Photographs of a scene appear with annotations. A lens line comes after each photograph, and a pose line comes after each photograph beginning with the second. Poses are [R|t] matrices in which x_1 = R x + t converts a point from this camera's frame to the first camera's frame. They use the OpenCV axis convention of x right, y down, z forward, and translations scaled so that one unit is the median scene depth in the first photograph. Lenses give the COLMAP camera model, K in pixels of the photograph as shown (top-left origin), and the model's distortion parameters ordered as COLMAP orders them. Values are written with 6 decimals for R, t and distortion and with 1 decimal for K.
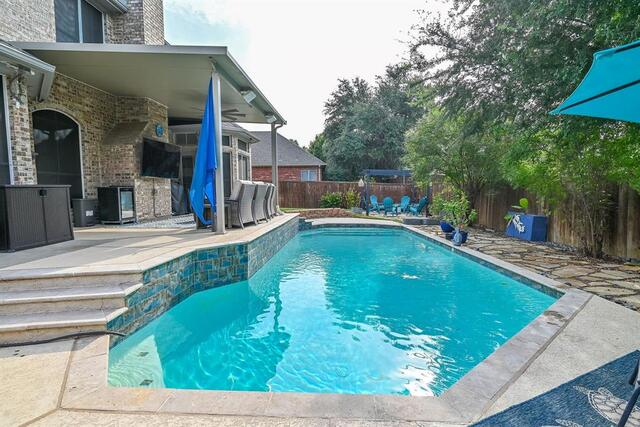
lens RADIAL K [[332.4, 0, 321.9], [0, 332.4, 214.3], [0, 0, 1]] dist [-0.002311, 0.000013]
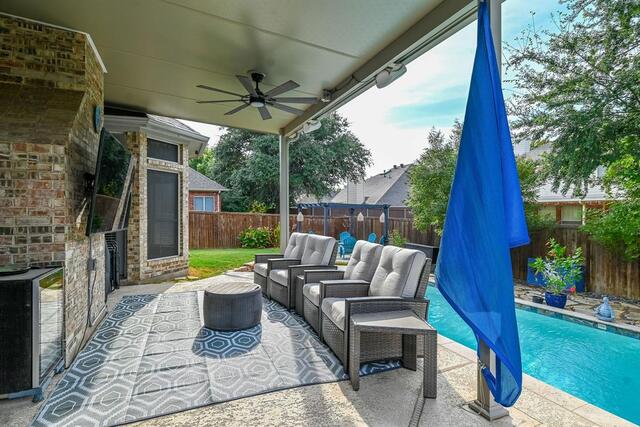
lens RADIAL K [[332.4, 0, 322.5], [0, 332.4, 216.3], [0, 0, 1]] dist [-0.002311, 0.000013]
pose [[0.886013, 0.006070, 0.463621, -0.511512], [0.023204, 0.998081, -0.057413, -0.113021], [-0.463080, 0.061626, 0.884171, 0.590282]]
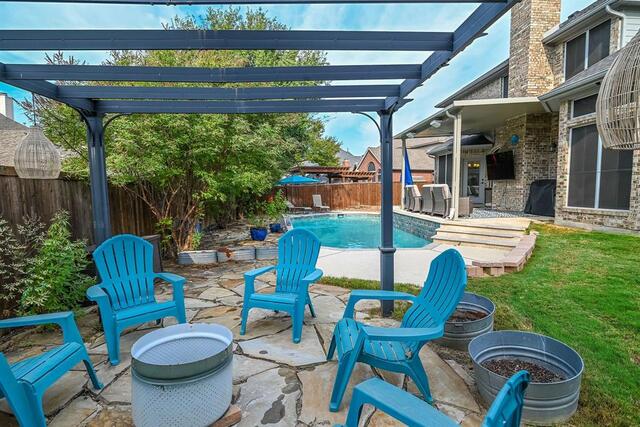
lens RADIAL K [[332.4, 0, 318.1], [0, 332.4, 217.1], [0, 0, 1]] dist [-0.002311, 0.000013]
pose [[-0.992340, 0.028897, -0.120109, 0.451169], [0.009860, 0.987682, 0.156161, -0.205528], [0.123142, 0.153780, -0.980402, 2.564666]]
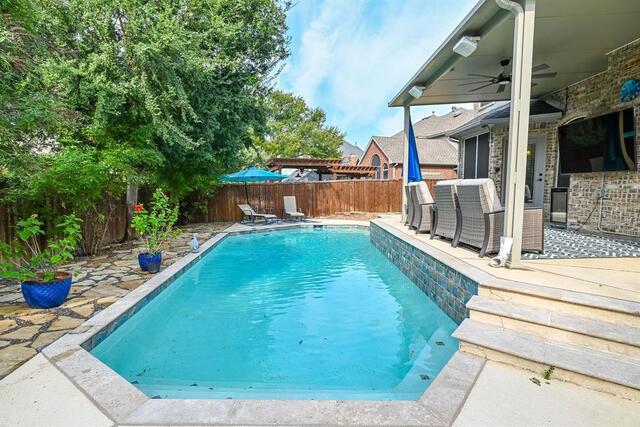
lens RADIAL K [[332.4, 0, 318.7], [0, 332.4, 217.3], [0, 0, 1]] dist [-0.002311, 0.000013]
pose [[-0.997518, 0.019883, -0.067549, 0.124064], [0.008930, 0.987282, 0.158727, -0.153112], [0.069846, 0.157730, -0.985009, 1.880563]]
